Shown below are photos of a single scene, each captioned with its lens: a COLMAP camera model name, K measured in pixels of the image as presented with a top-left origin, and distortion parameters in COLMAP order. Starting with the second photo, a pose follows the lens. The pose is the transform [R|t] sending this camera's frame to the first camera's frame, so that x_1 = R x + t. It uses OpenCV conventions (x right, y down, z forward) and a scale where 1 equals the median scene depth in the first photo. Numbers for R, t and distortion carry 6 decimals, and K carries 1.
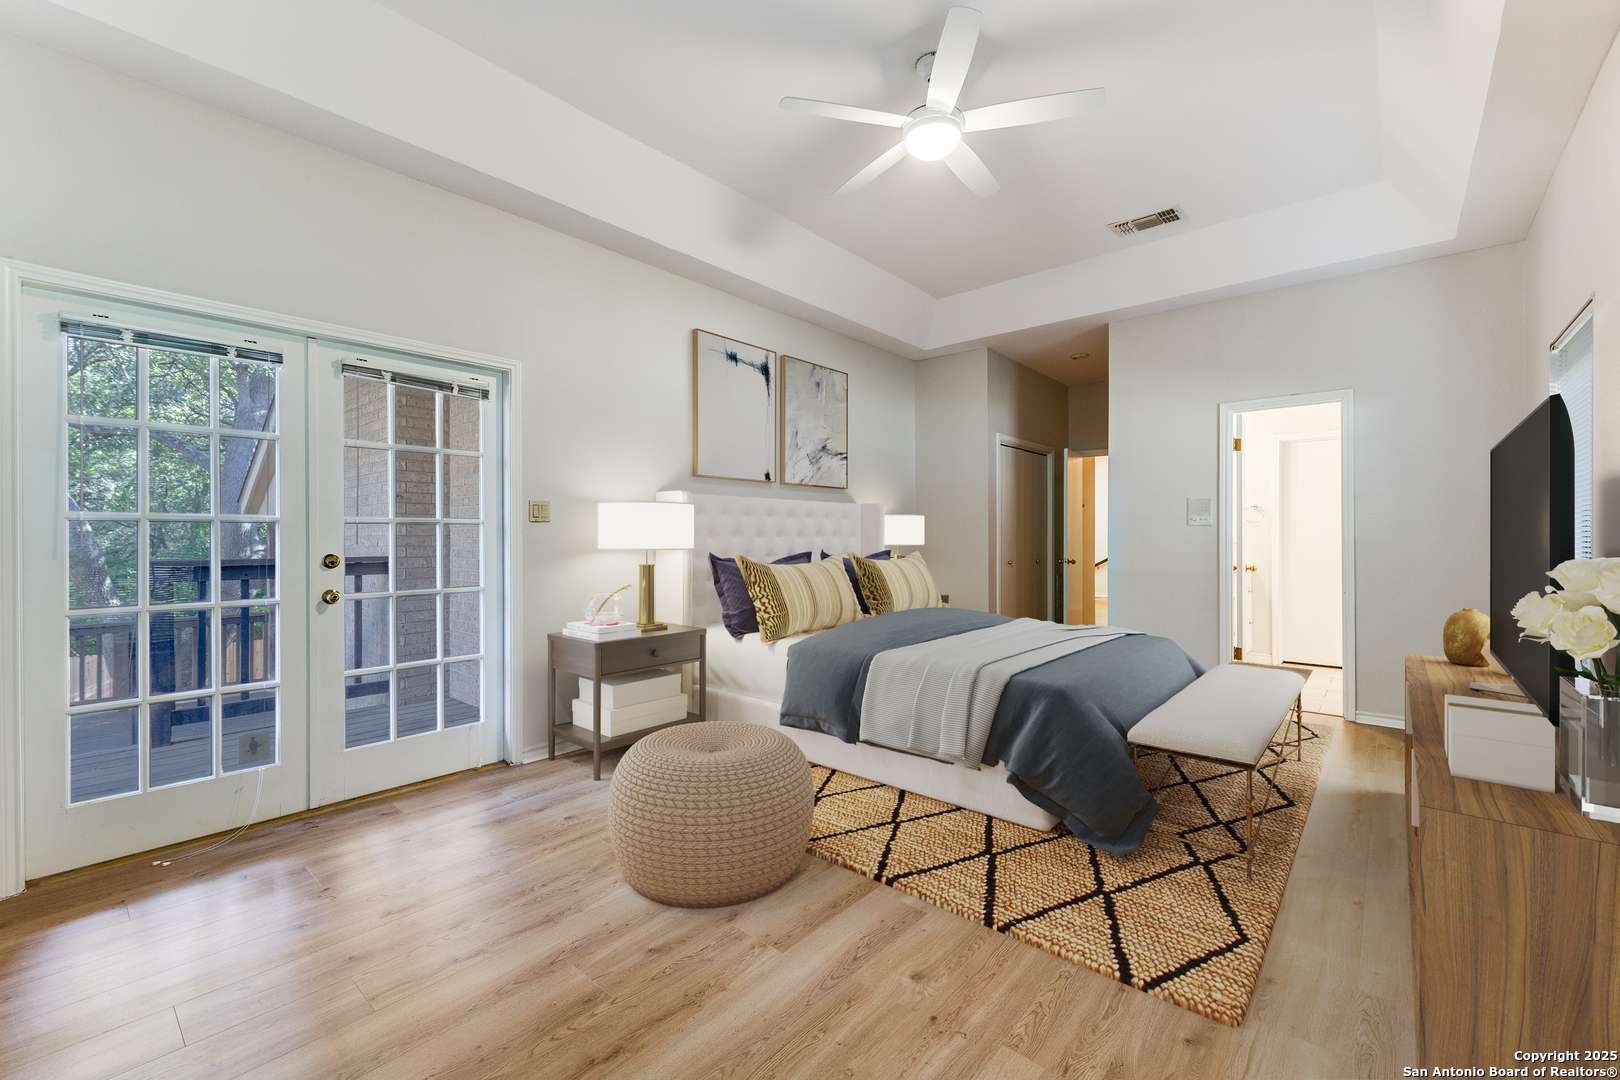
lens RADIAL K [[675.5, 0, 800.4], [0, 675.5, 536.4], [0, 0, 1]] dist [0.000438, -0.000806]
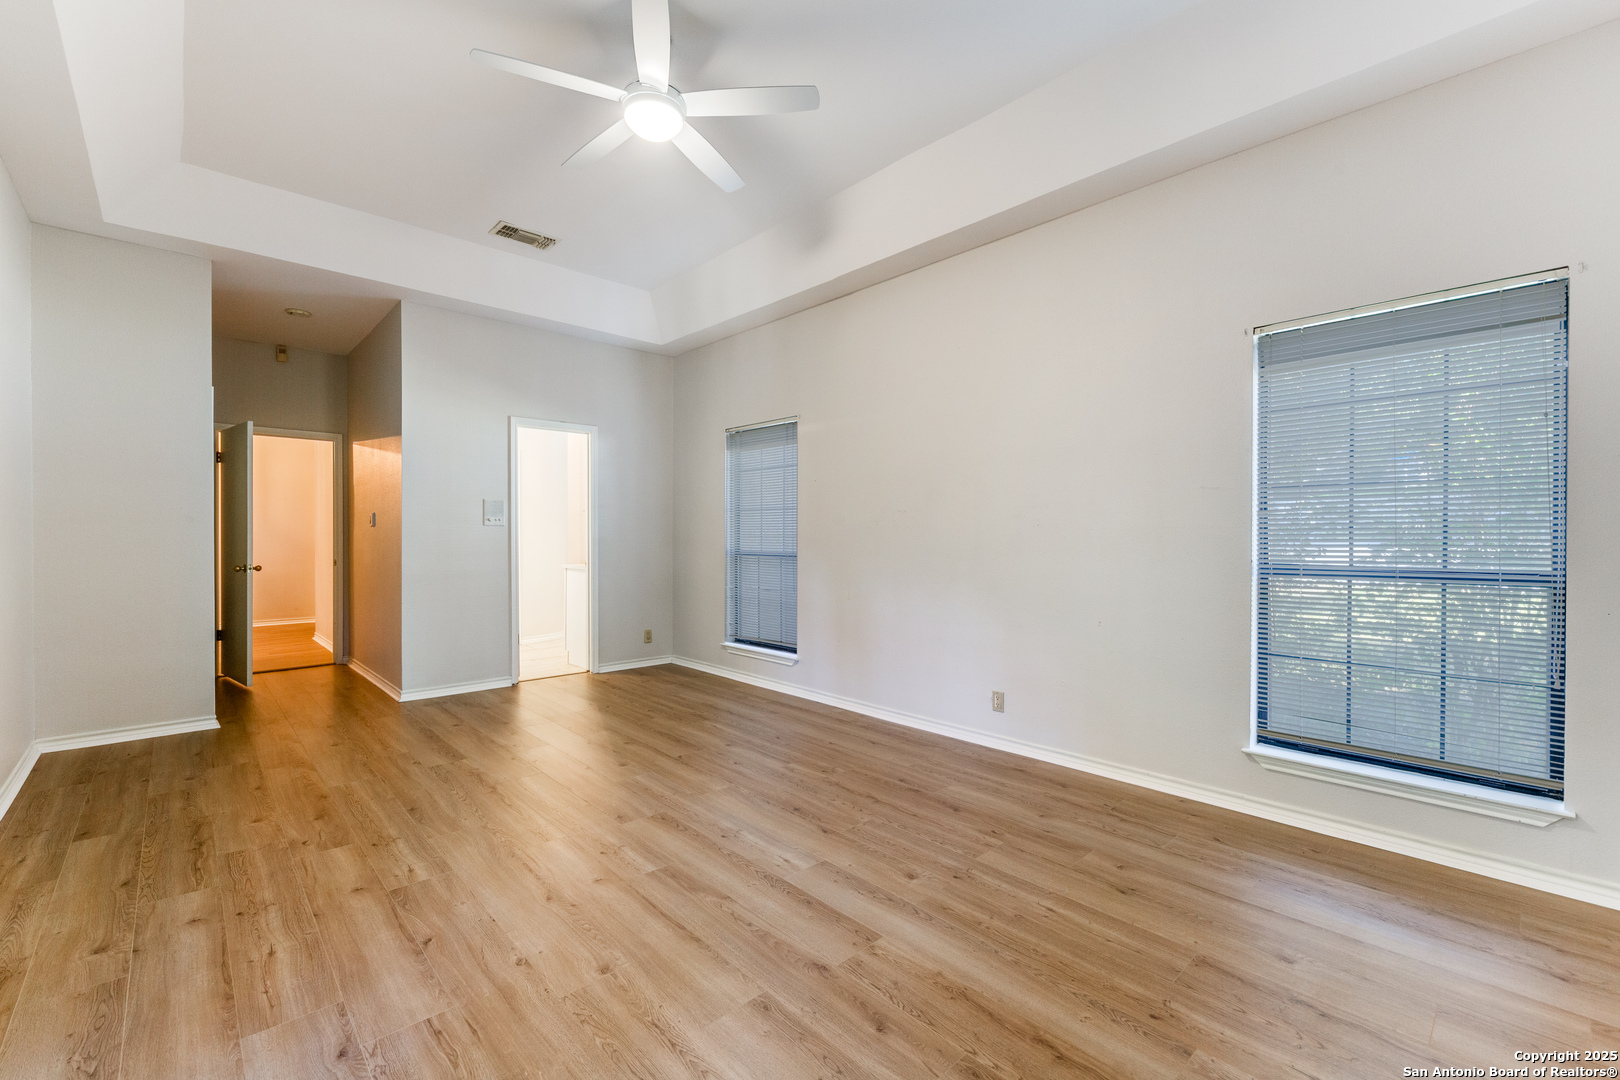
lens RADIAL K [[675.5, 0, 800.4], [0, 675.5, 536.4], [0, 0, 1]] dist [0.000438, -0.000806]
pose [[0.101008, -0.004780, 0.994874, -1.078942], [0.000766, 0.999989, 0.004727, -0.007835], [-0.994885, 0.000284, 0.101011, 1.024092]]
